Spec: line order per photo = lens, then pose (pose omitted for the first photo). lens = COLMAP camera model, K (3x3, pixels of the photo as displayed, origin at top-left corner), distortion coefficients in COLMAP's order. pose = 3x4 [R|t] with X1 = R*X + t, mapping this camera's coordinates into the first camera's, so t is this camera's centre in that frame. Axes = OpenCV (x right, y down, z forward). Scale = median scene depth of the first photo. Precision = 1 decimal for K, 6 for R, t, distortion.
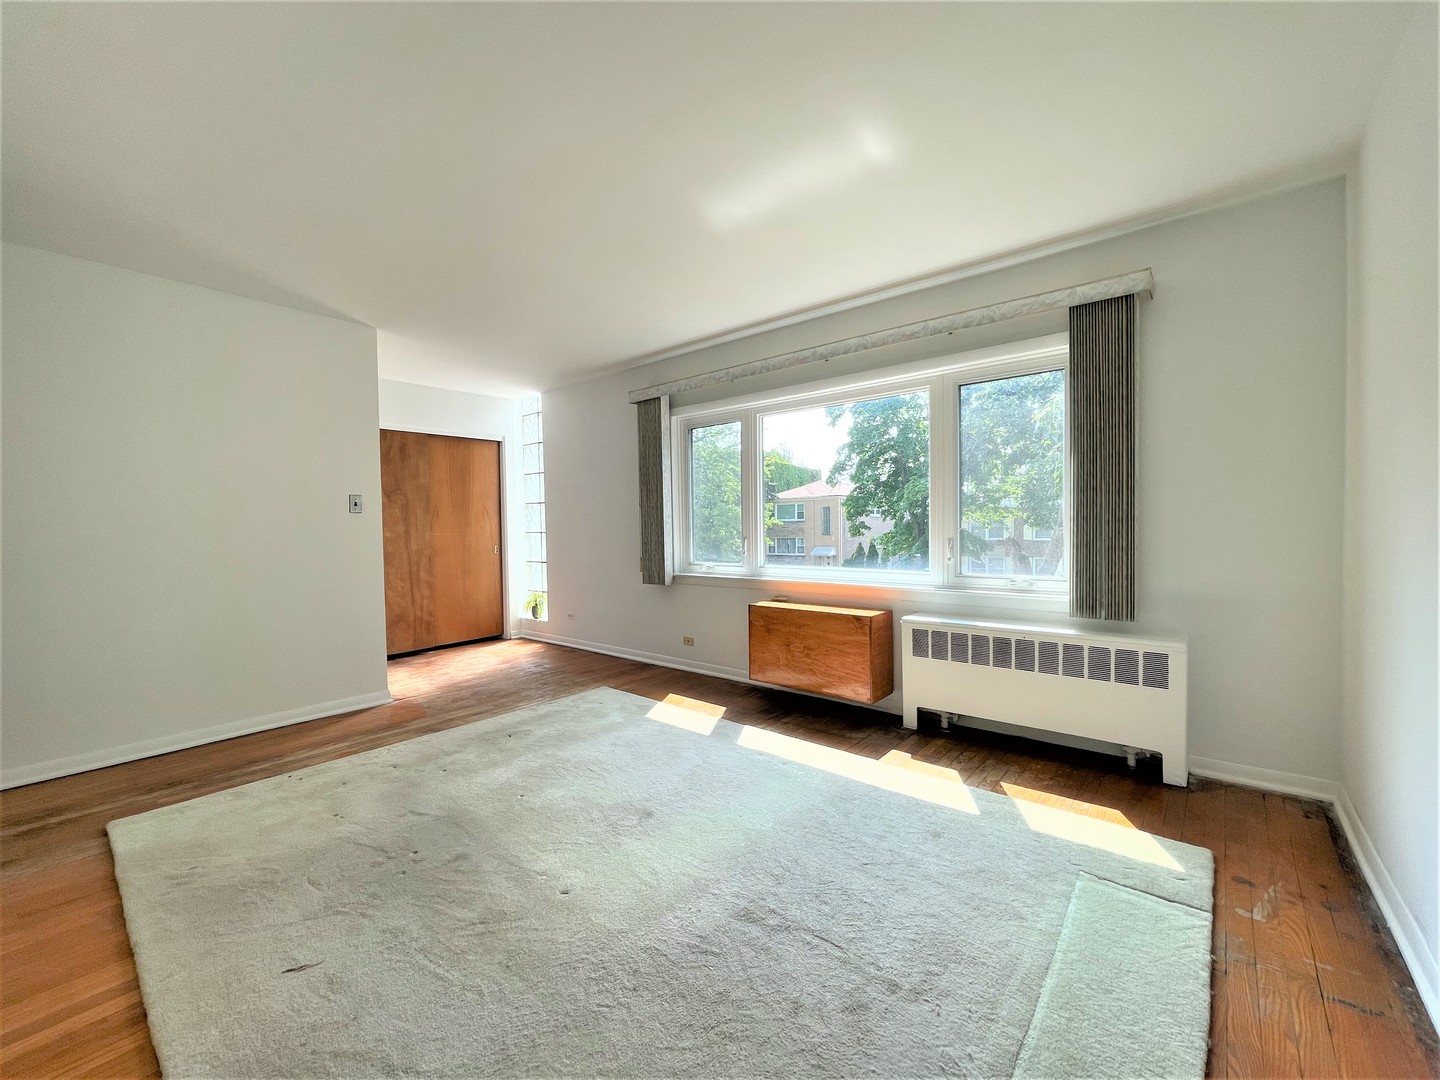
lens RADIAL K [[581.0, 0, 719.1], [0, 581.0, 543.9], [0, 0, 1]] dist [-0.000813, 0.000075]
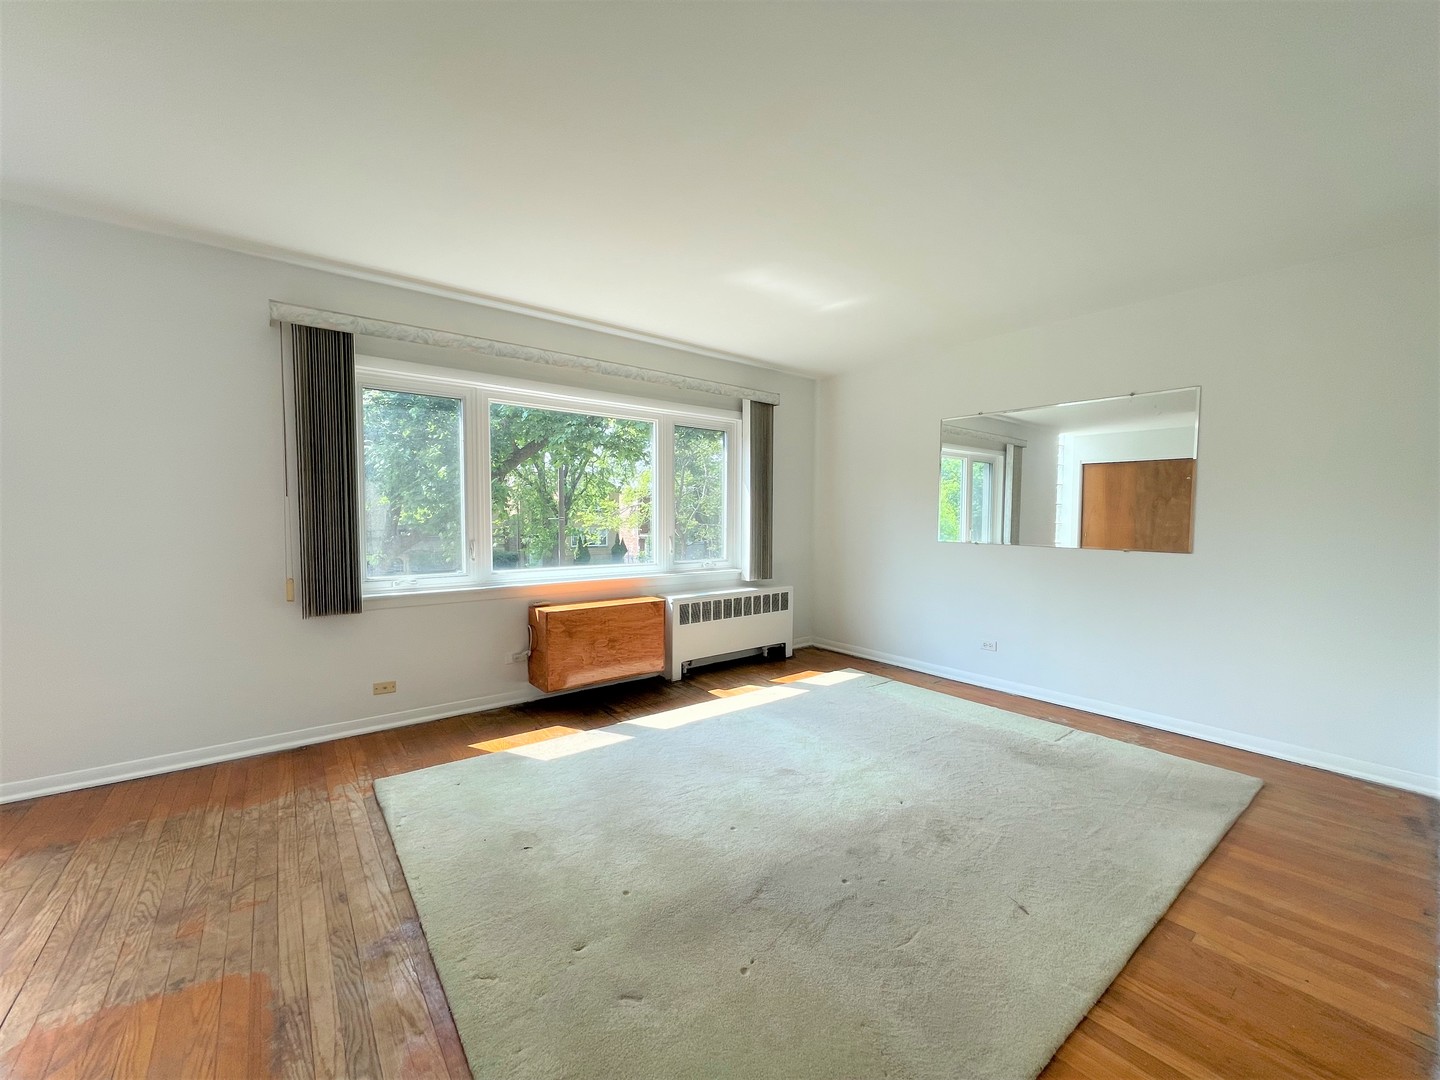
lens RADIAL K [[575.8, 0, 717.0], [0, 575.8, 546.4], [0, 0, 1]] dist [-0.001826, -0.000257]
pose [[0.210596, -0.037472, 0.976855, -0.813030], [0.024474, 0.999154, 0.033051, -0.025616], [-0.977267, 0.016947, 0.211335, 0.553740]]
